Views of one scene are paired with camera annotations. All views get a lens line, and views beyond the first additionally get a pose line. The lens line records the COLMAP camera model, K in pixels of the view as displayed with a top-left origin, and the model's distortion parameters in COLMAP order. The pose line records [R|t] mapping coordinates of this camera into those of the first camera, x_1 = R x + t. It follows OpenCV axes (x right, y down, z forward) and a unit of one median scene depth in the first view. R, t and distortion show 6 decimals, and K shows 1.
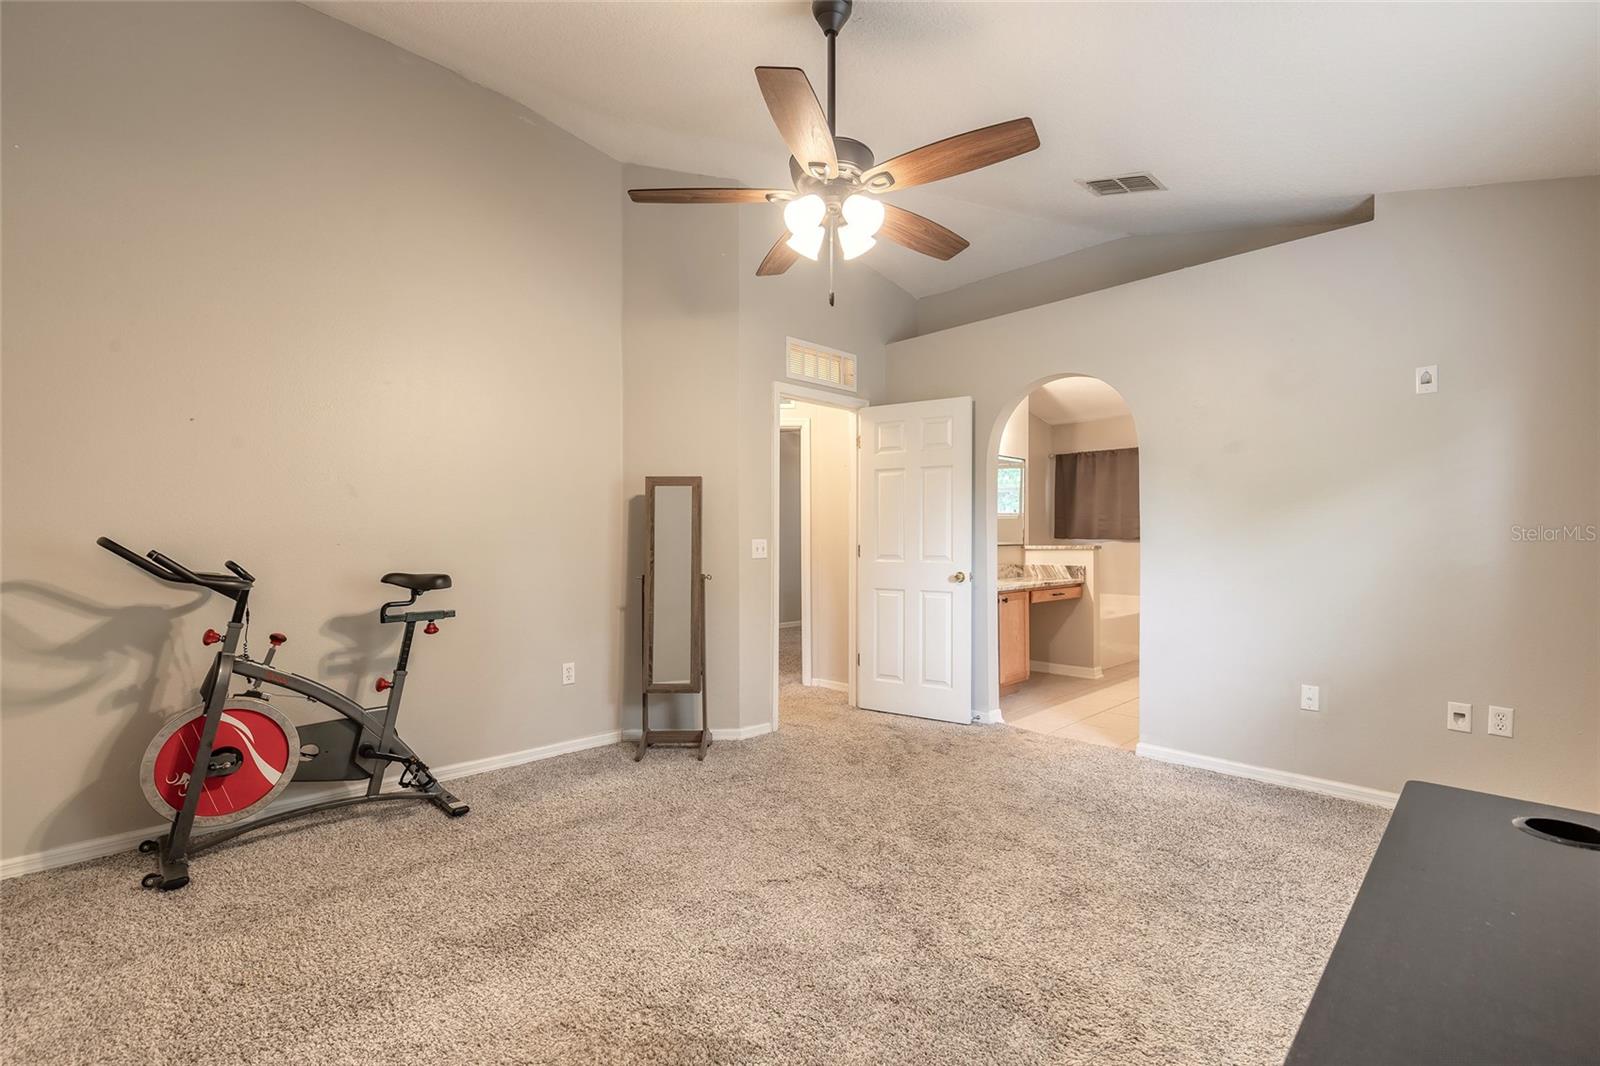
lens RADIAL K [[720.8, 0, 804.7], [0, 720.8, 534.4], [0, 0, 1]] dist [0.007486, -0.002000]
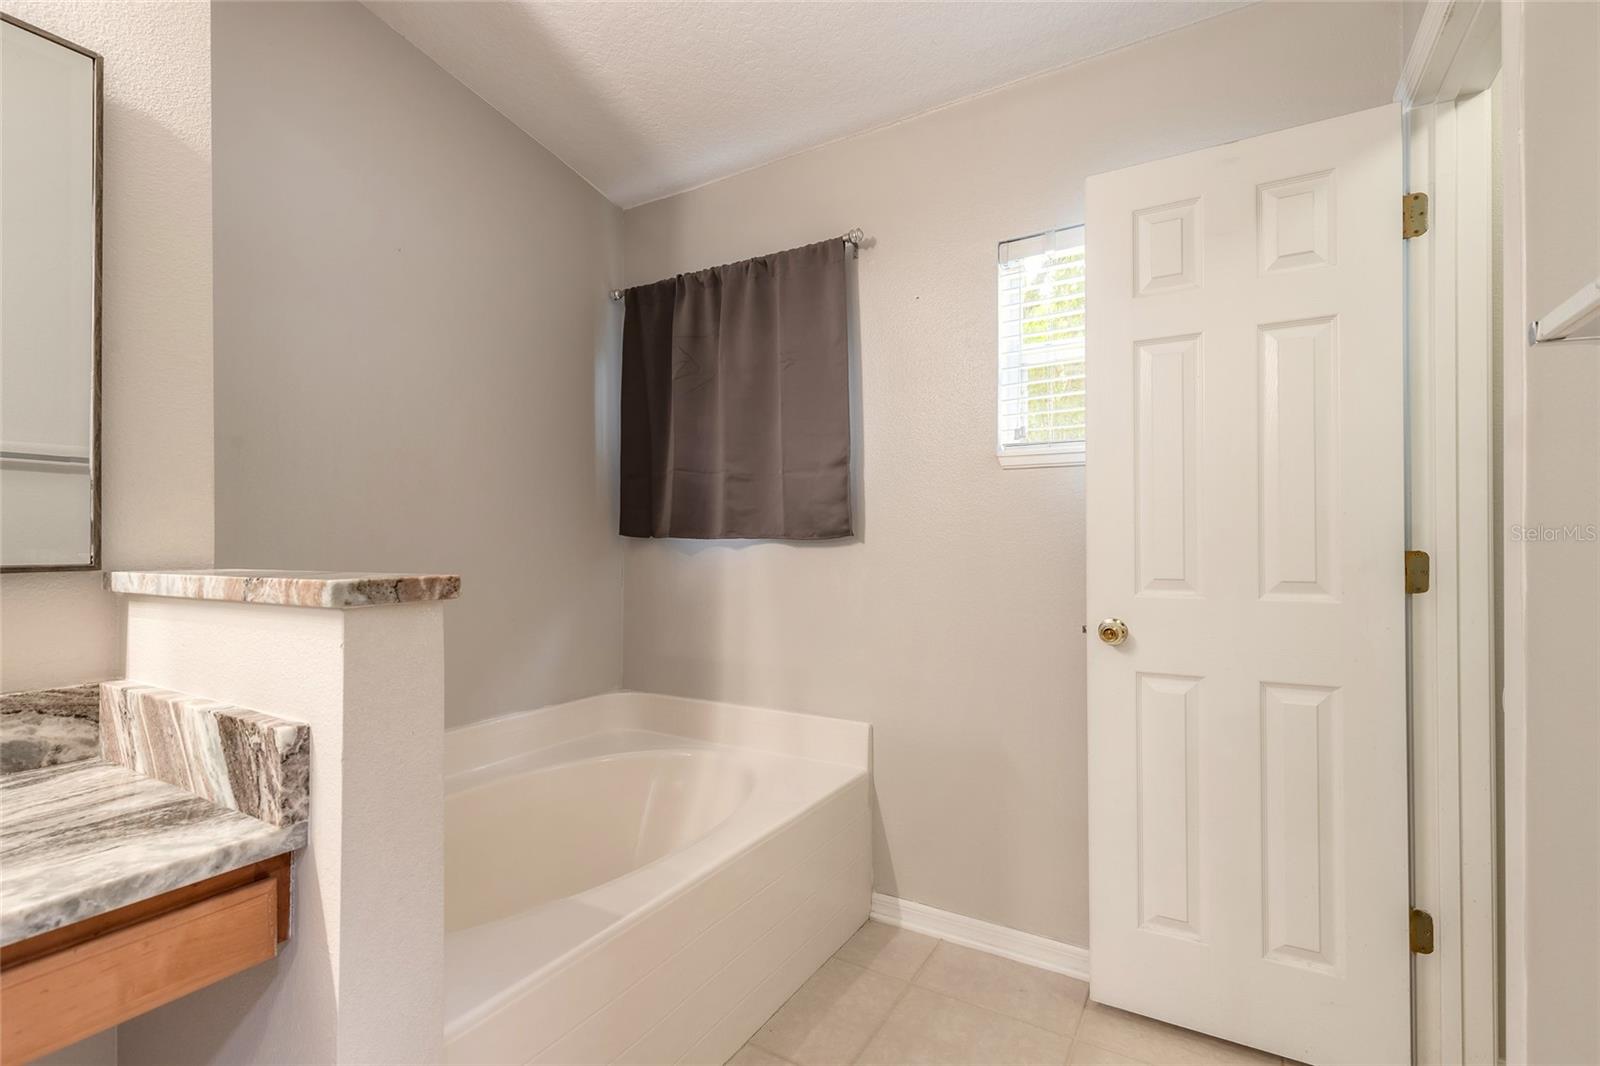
lens RADIAL K [[720.8, 0, 793.5], [0, 720.8, 534.9], [0, 0, 1]] dist [0.007486, -0.002000]
pose [[0.970259, 0.003575, 0.242044, 0.418001], [-0.003897, 0.999992, 0.000853, 0.005851], [-0.242039, -0.001771, 0.970265, 0.790617]]
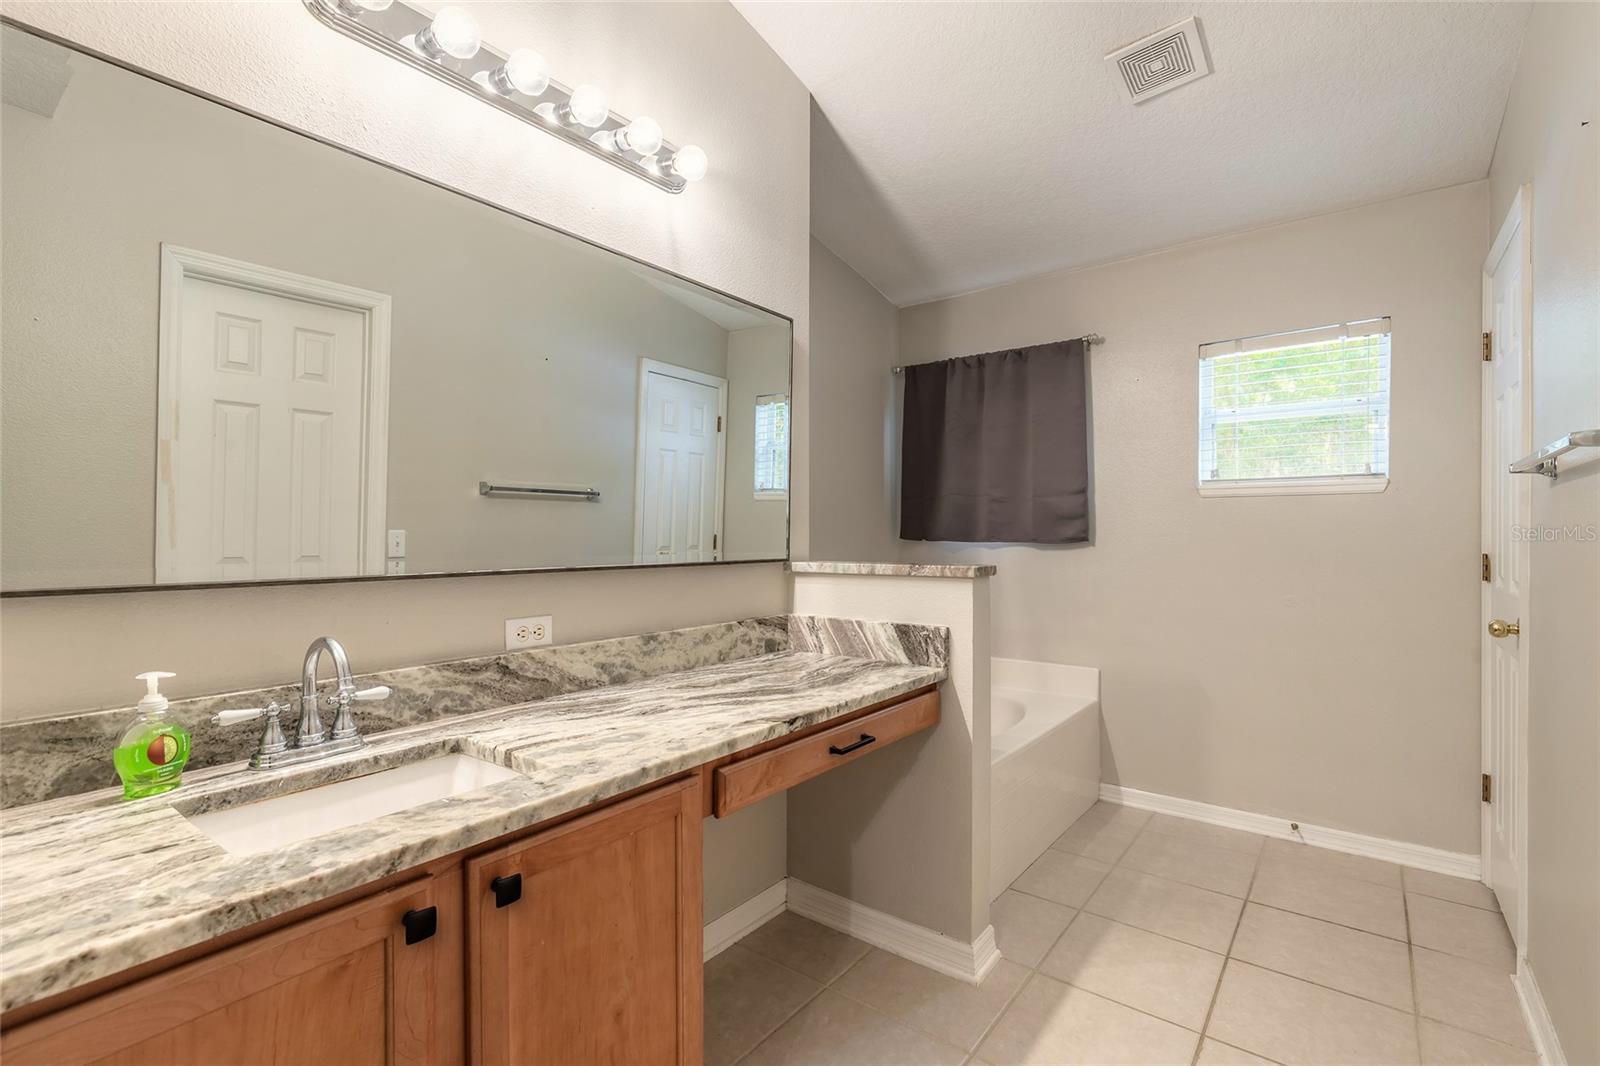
lens RADIAL K [[720.8, 0, 801.8], [0, 720.8, 534.9], [0, 0, 1]] dist [0.007486, -0.002000]
pose [[0.991149, 0.004461, 0.132676, 0.260894], [-0.005840, 0.999933, 0.010010, -0.001685], [-0.132622, -0.010696, 0.991109, 0.640705]]
